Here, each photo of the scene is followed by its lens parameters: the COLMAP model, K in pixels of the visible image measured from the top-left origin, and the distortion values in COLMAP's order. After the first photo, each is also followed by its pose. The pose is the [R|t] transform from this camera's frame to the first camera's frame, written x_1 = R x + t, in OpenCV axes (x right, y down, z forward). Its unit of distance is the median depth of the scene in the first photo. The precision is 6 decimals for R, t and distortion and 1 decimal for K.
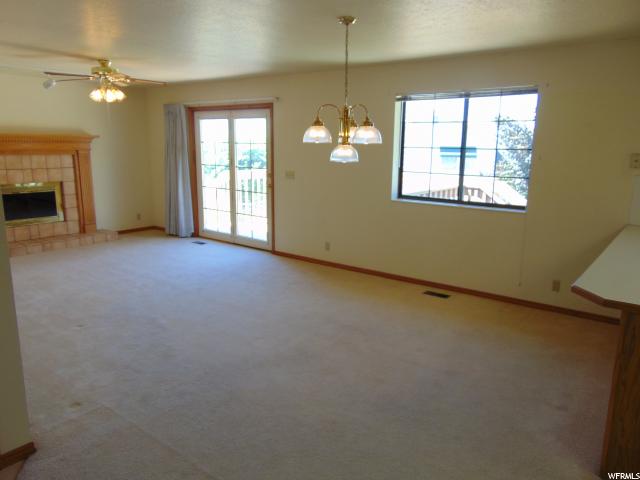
lens RADIAL K [[475.8, 0, 320.0], [0, 475.8, 240.0], [0, 0, 1]] dist [-0.004089, -0.004307]
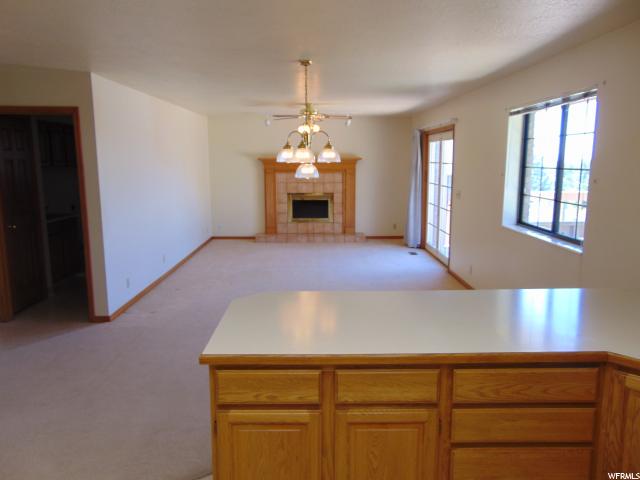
lens RADIAL K [[475.8, 0, 320.0], [0, 475.8, 240.0], [0, 0, 1]] dist [-0.004089, -0.004307]
pose [[0.636690, 0.116670, -0.762243, 0.464976], [-0.150415, 0.988291, 0.025630, -0.021322], [0.756308, 0.098335, 0.646783, 0.123936]]
